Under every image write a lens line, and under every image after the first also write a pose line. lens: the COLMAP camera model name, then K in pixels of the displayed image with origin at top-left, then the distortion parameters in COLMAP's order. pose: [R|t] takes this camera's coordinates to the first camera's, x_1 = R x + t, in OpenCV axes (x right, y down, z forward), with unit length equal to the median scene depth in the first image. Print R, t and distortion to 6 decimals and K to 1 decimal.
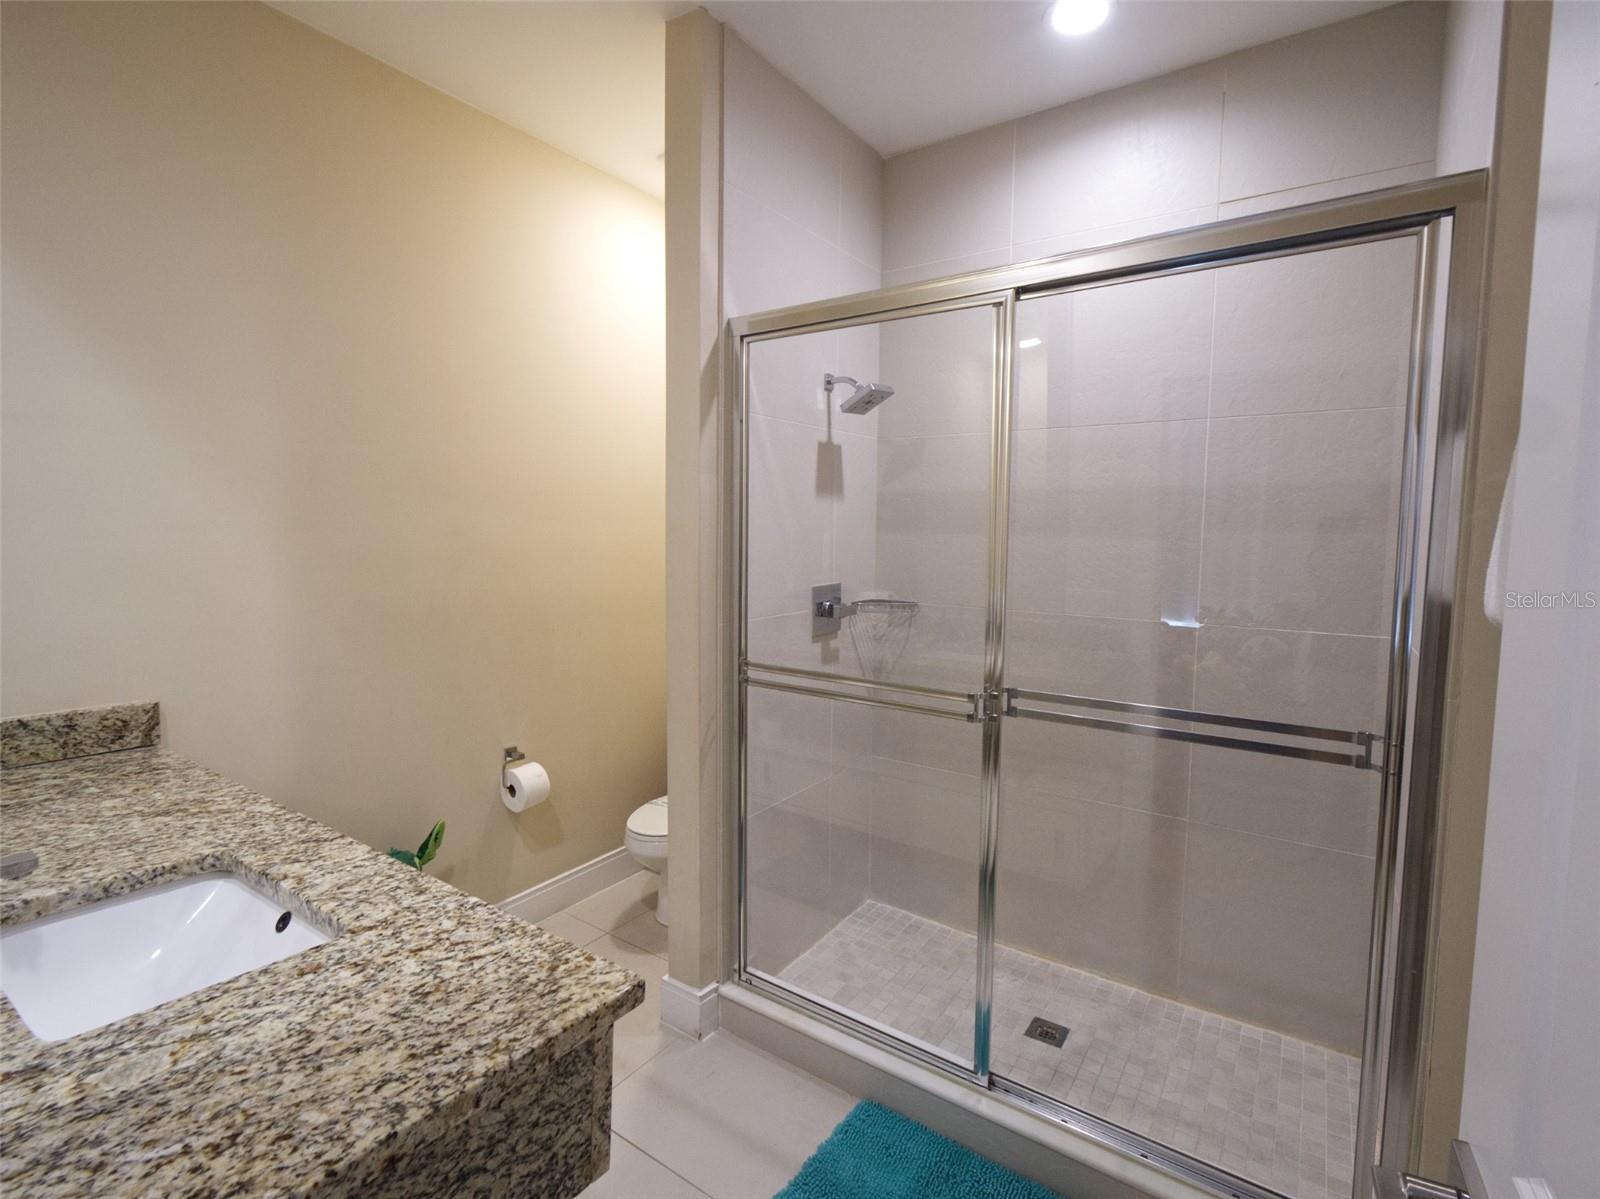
lens RADIAL K [[771.1, 0, 799.0], [0, 771.1, 601.2], [0, 0, 1]] dist [-0.004491, 0.000093]
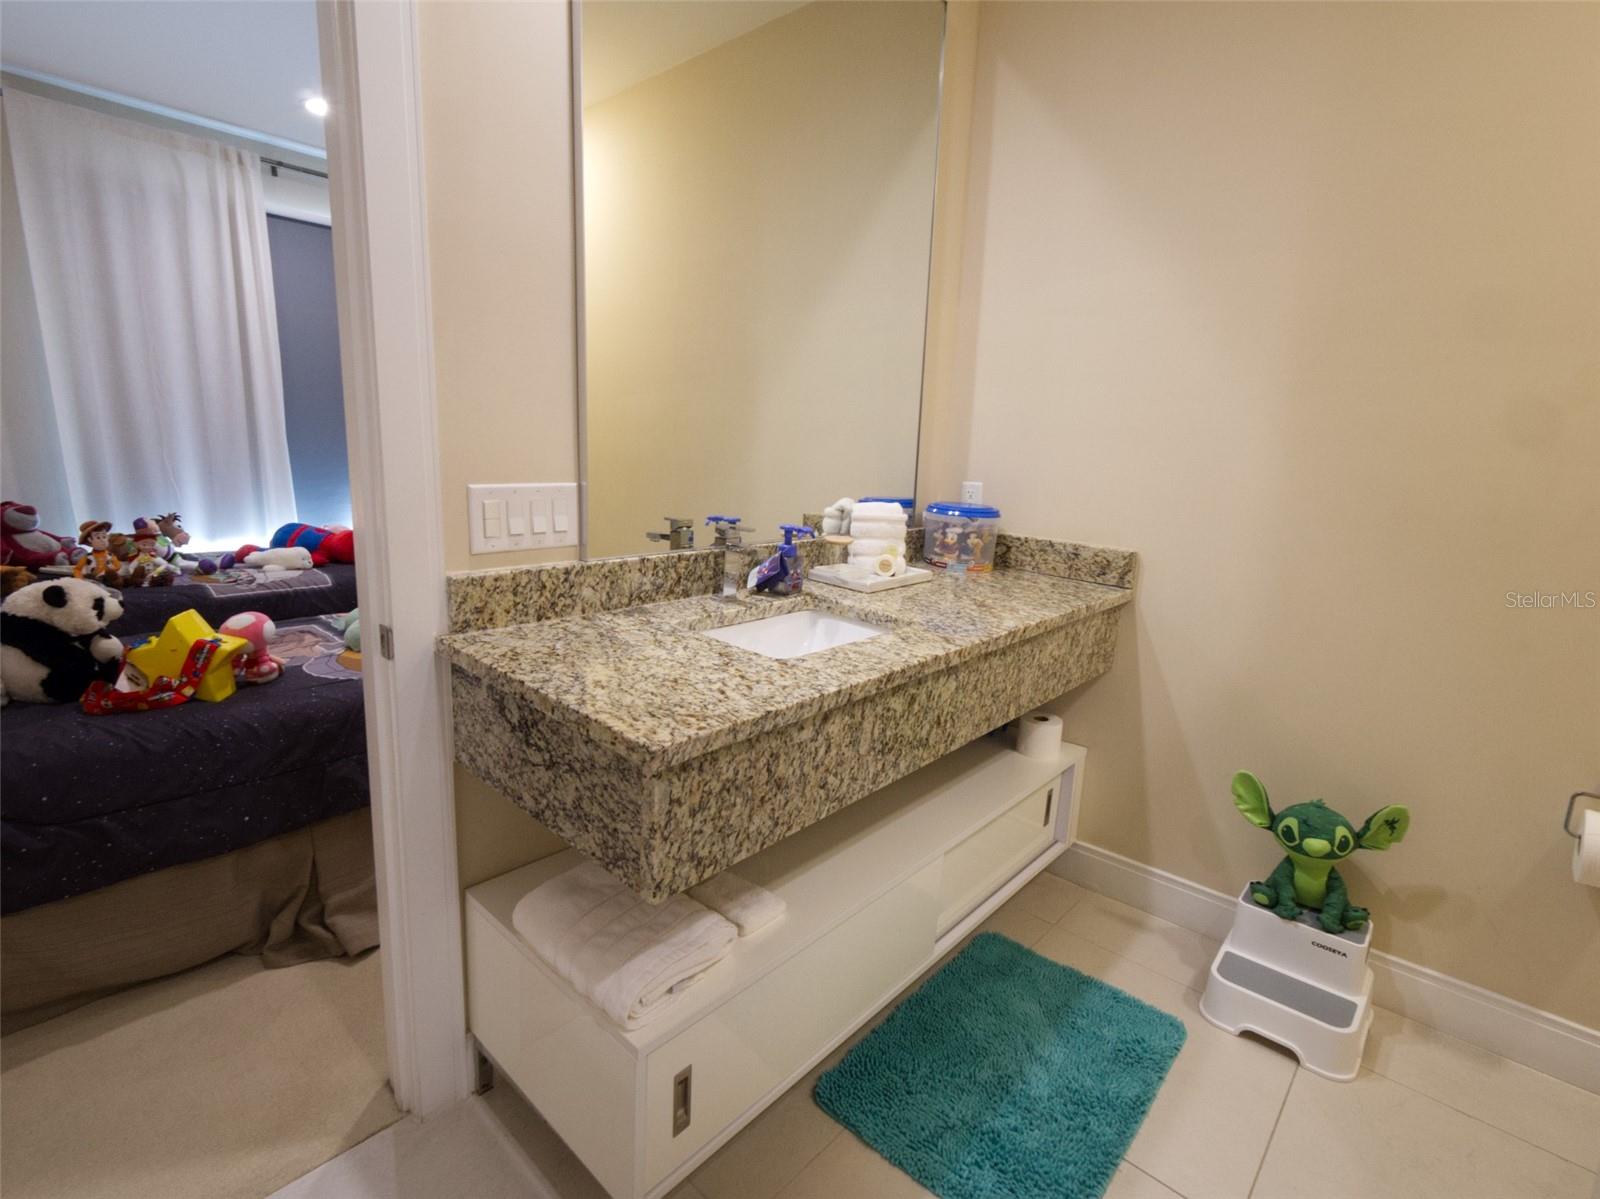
lens RADIAL K [[771.1, 0, 793.7], [0, 771.1, 587.3], [0, 0, 1]] dist [-0.004491, 0.000093]
pose [[-0.141569, 0.166548, -0.975818, 0.728940], [-0.135987, 0.973129, 0.185818, 0.074150], [0.980544, 0.159005, -0.115117, 1.277108]]
